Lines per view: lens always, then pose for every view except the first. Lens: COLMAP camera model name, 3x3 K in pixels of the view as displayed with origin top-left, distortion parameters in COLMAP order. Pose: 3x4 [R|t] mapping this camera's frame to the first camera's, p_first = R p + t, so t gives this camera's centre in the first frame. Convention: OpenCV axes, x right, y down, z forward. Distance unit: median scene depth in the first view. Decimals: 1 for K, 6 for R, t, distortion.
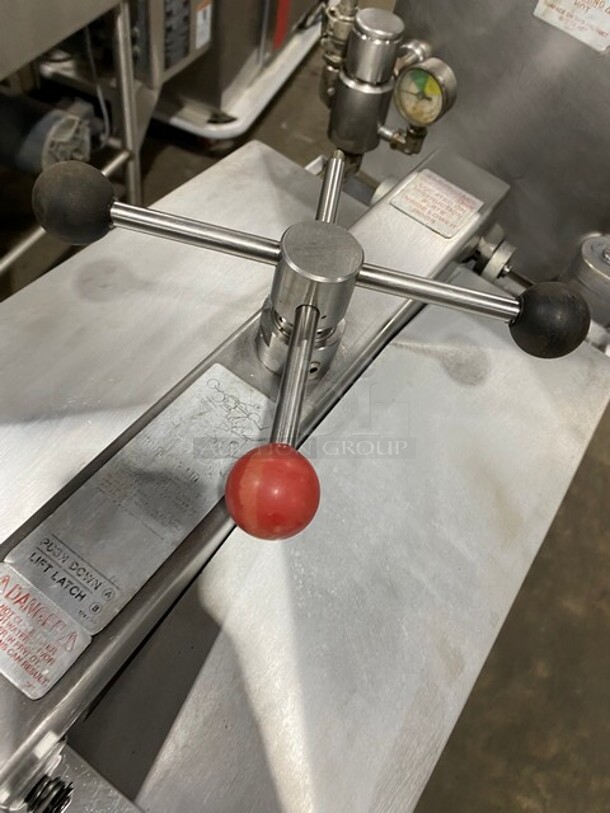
lens RADIAL K [[626.1, 0, 305.0], [0, 626.1, 406.5], [0, 0, 1]] dist [-0.006541, -0.002319]
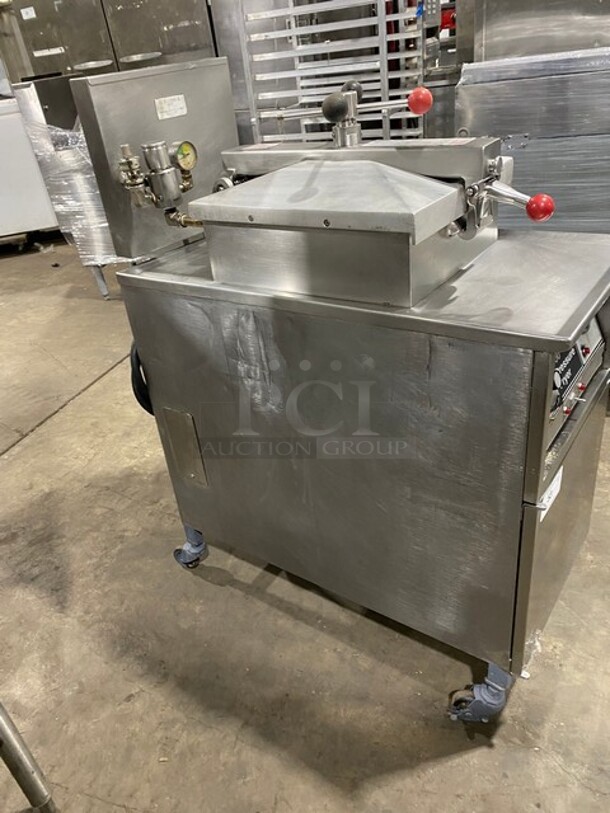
lens RADIAL K [[614.8, 0, 305.0], [0, 614.8, 406.5], [0, 0, 1]] dist [0.006824, 0.003660]
pose [[-0.006855, -0.664508, 0.747250, -0.691975], [0.889980, 0.336670, 0.307555, -0.171670], [-0.455949, 0.667145, 0.589091, 0.047405]]
